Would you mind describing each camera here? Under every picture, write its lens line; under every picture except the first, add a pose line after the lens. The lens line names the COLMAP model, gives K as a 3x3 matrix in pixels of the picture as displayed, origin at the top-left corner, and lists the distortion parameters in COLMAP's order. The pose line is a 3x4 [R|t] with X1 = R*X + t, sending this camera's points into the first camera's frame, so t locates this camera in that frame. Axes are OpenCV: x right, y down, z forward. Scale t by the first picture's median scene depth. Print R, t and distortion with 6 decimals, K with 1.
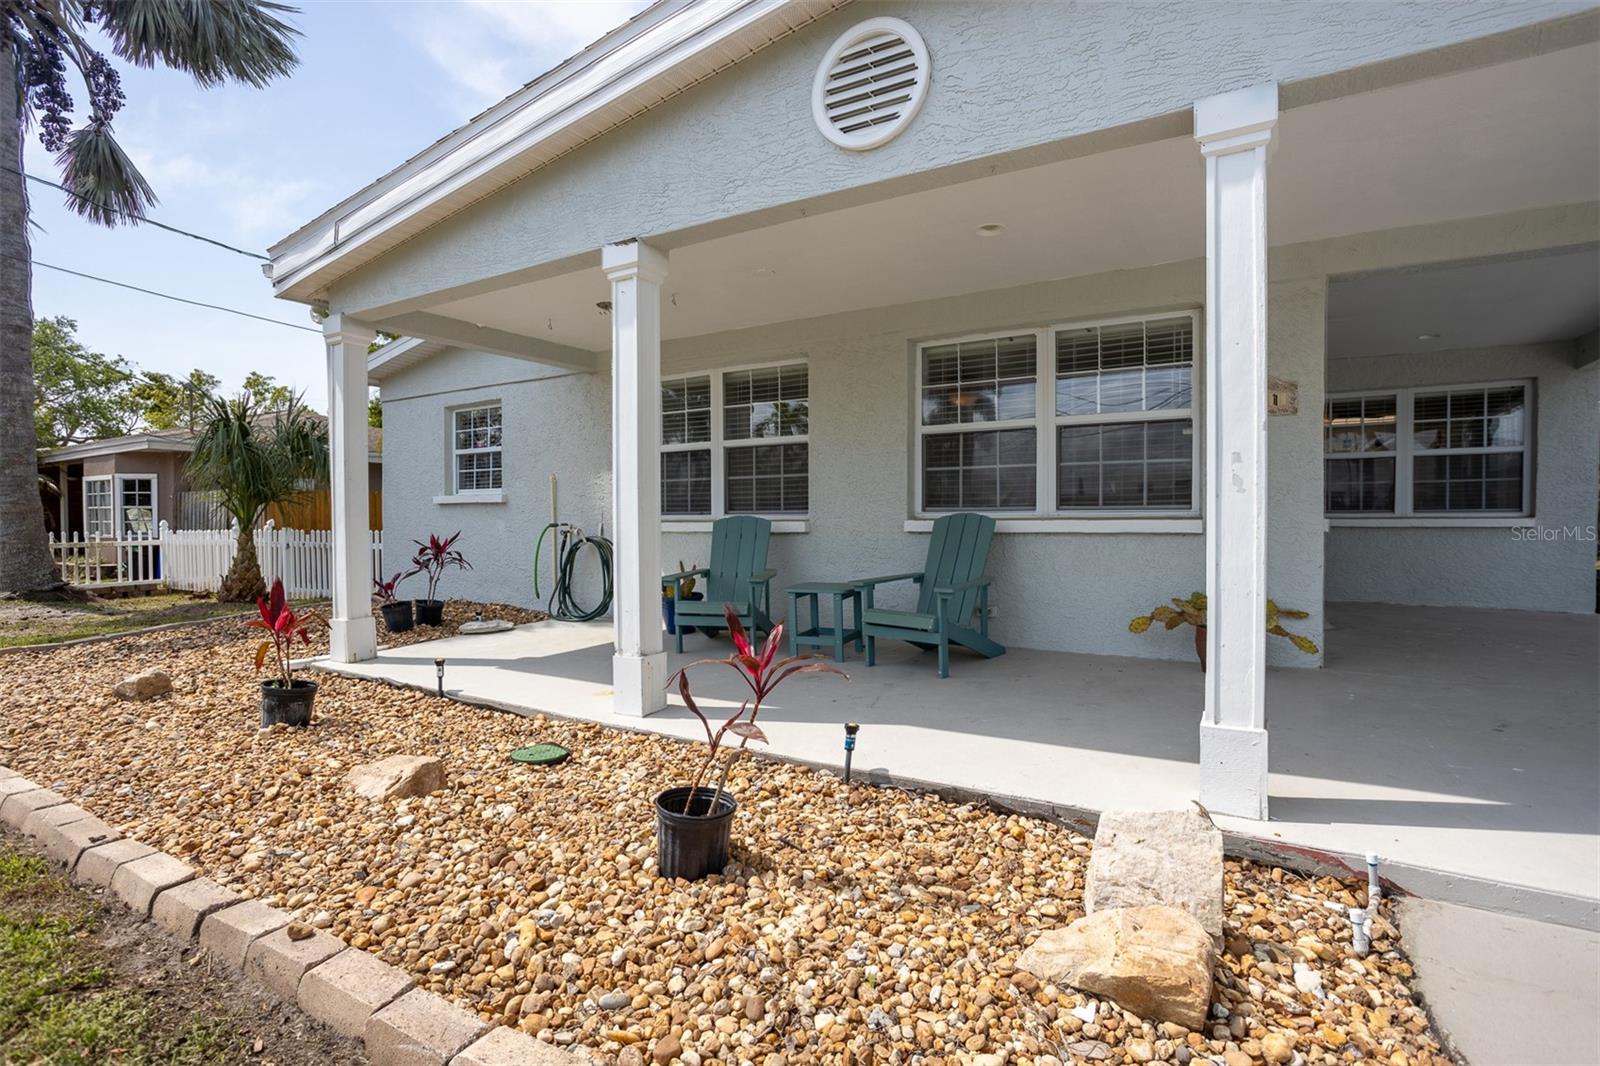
lens RADIAL K [[776.1, 0, 802.4], [0, 776.1, 534.6], [0, 0, 1]] dist [-0.054330, 0.027822]
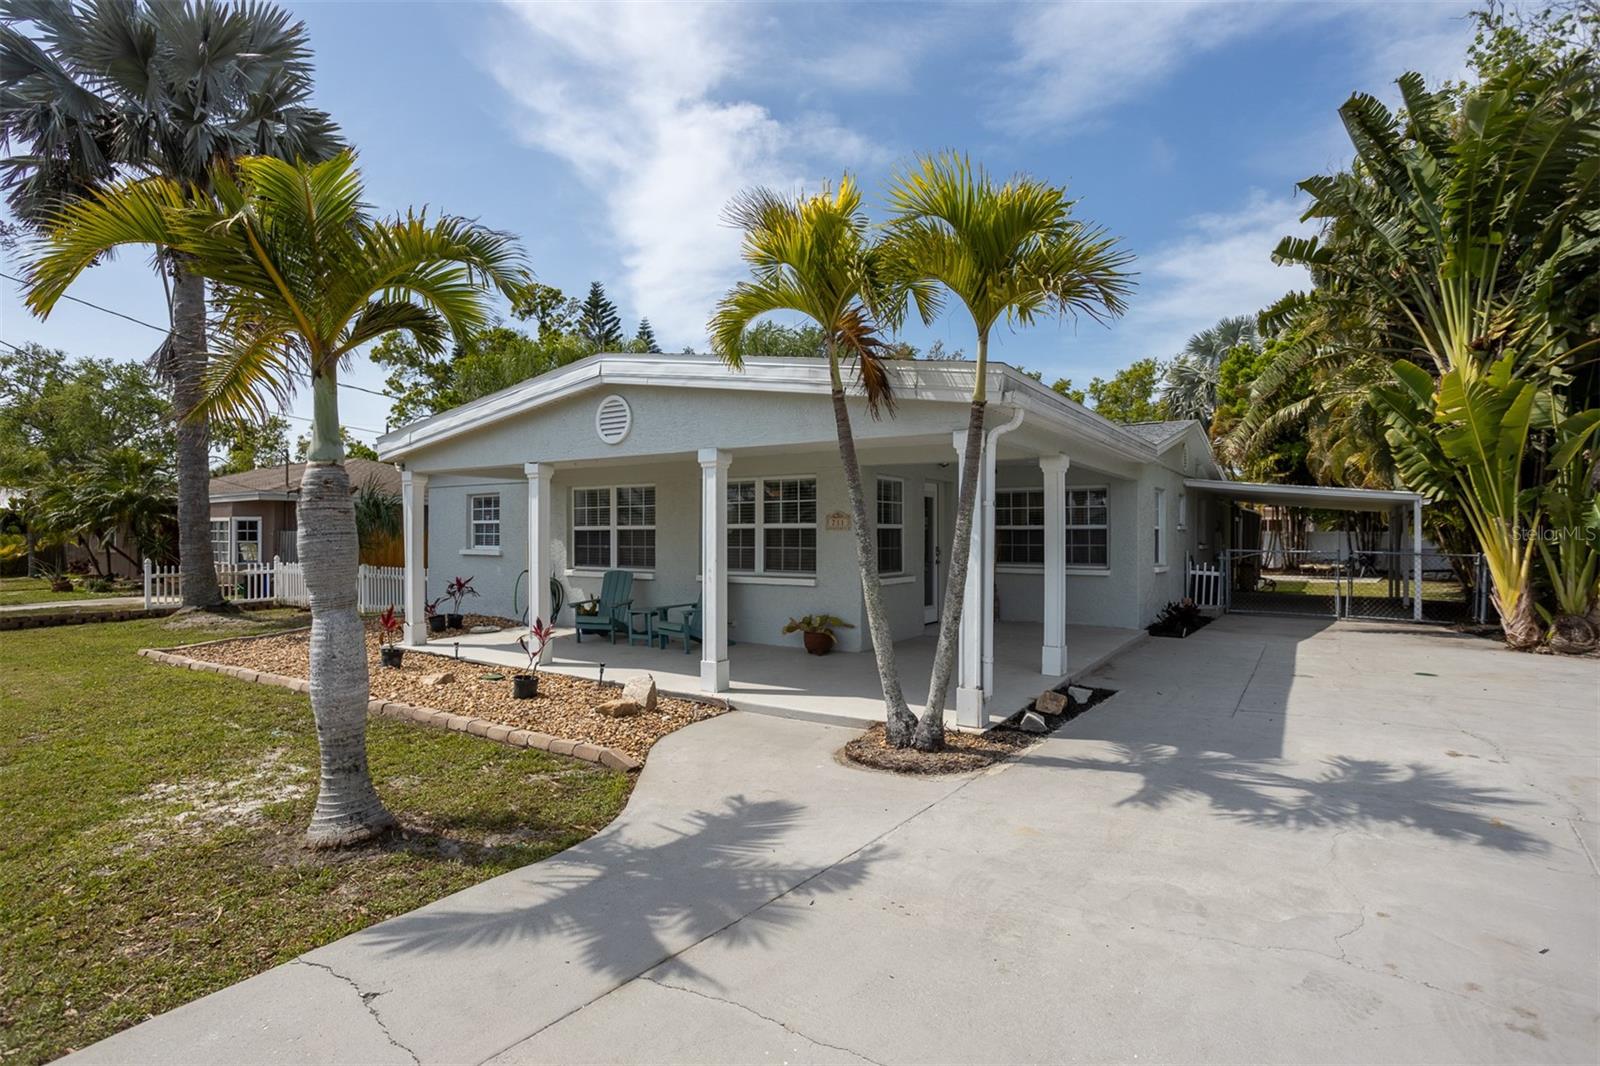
lens RADIAL K [[815.3, 0, 795.0], [0, 815.3, 530.7], [0, 0, 1]] dist [-0.051817, 0.030947]
pose [[0.997688, 0.001172, -0.067949, 0.473572], [-0.002488, 0.999811, -0.019285, -0.082353], [0.067914, 0.019409, 0.997502, -0.907387]]
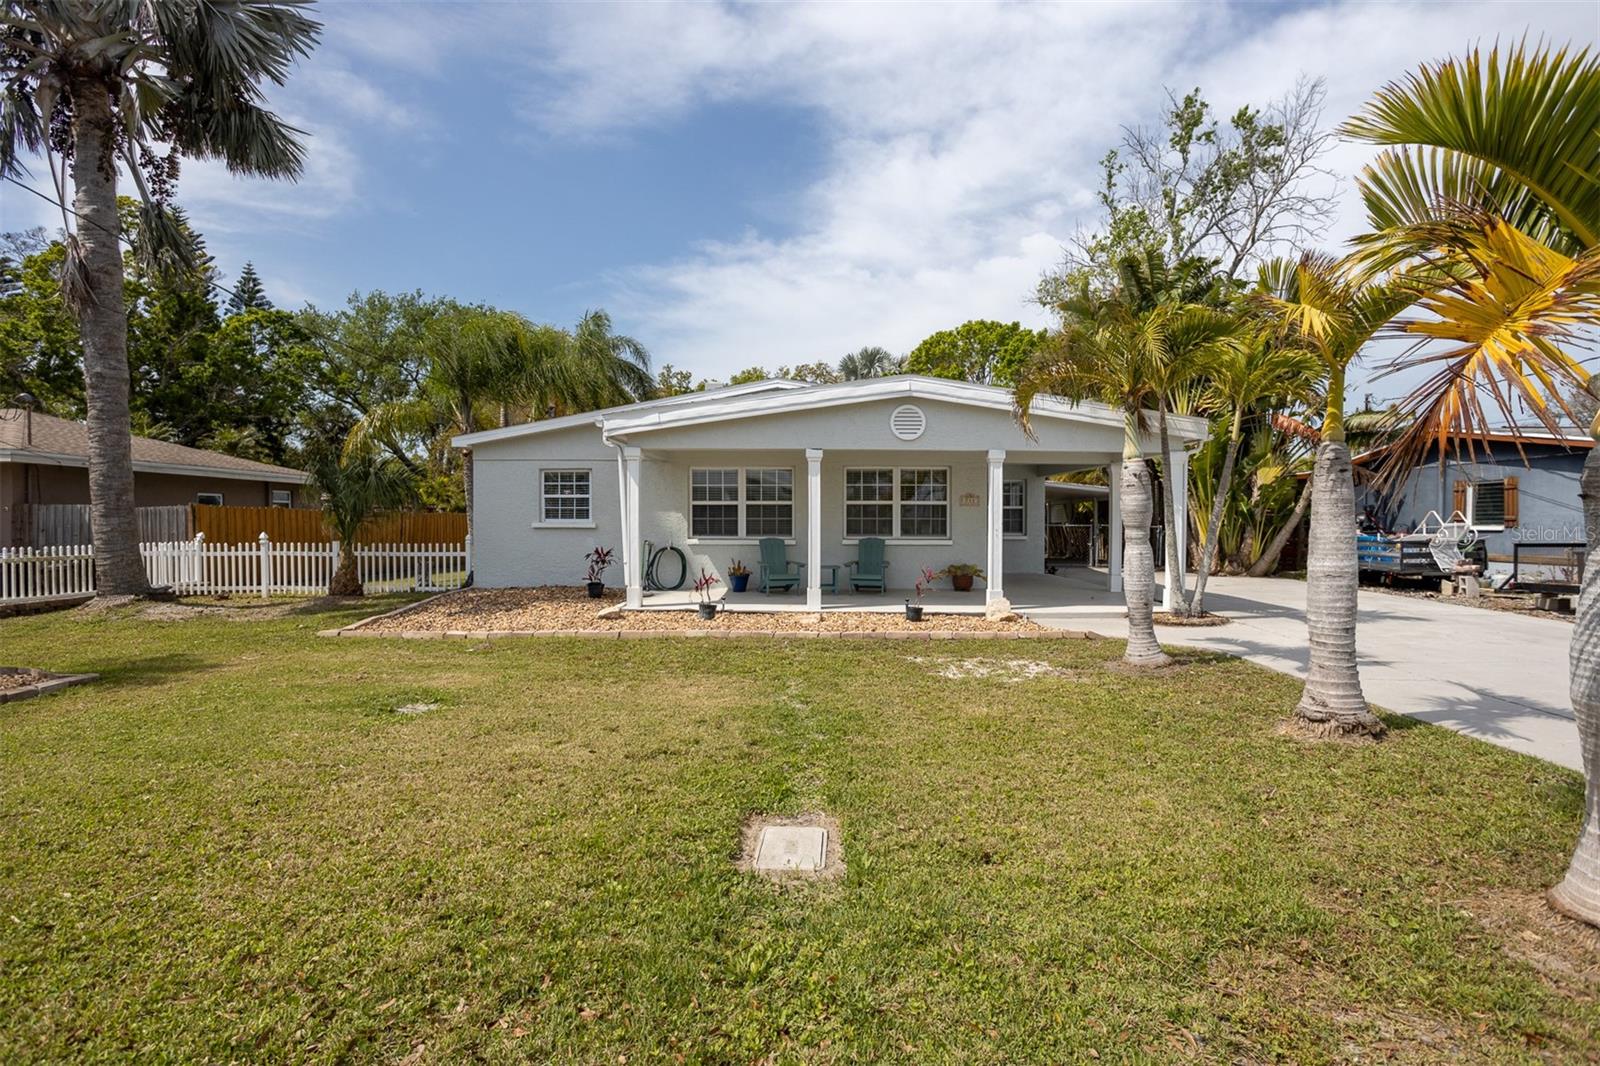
lens RADIAL K [[801.7, 0, 800.0], [0, 801.7, 533.0], [0, 0, 1]] dist [-0.127176, 0.067632]
pose [[0.859636, -0.002409, 0.510901, -1.190246], [0.002543, 0.999997, 0.000436, -0.037903], [-0.510900, 0.000925, 0.859639, -1.032649]]
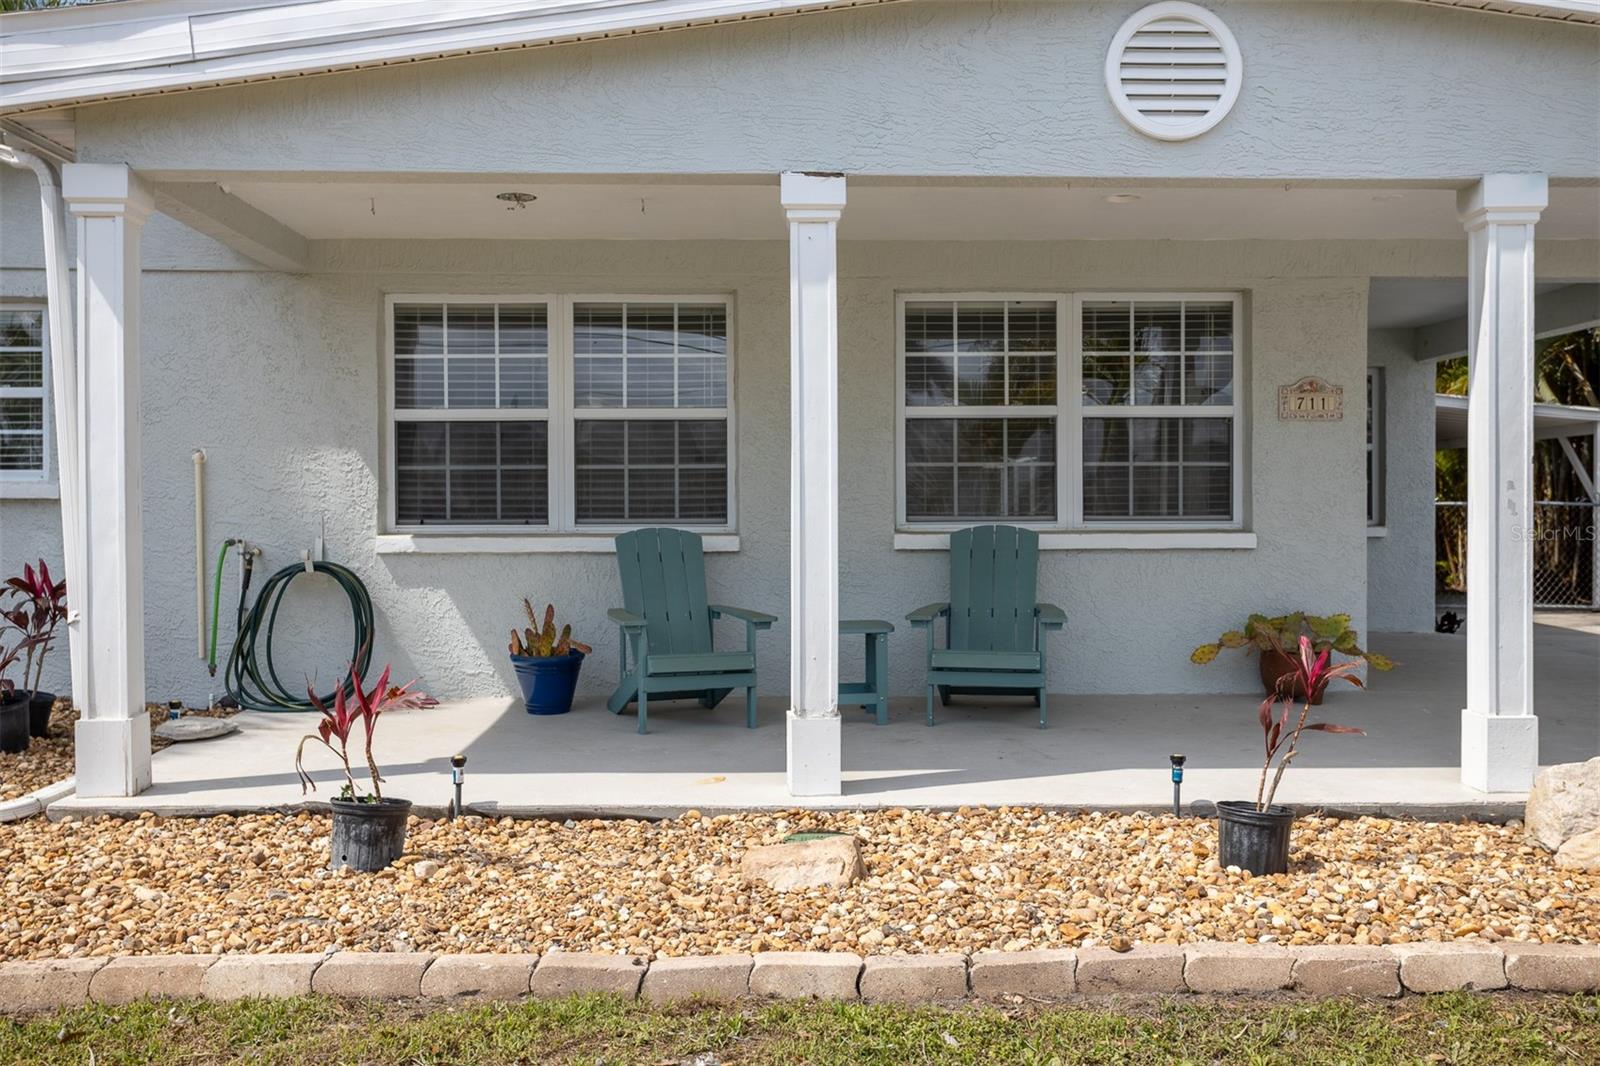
lens RADIAL K [[1537.2, 0, 773.3], [0, 1537.2, 528.3], [0, 0, 1]] dist [0.001709, 0.021953]
pose [[0.848273, -0.001991, 0.529555, -0.692050], [0.009137, 0.999899, -0.010876, -0.008295], [-0.529480, 0.014064, 0.848206, -0.170094]]
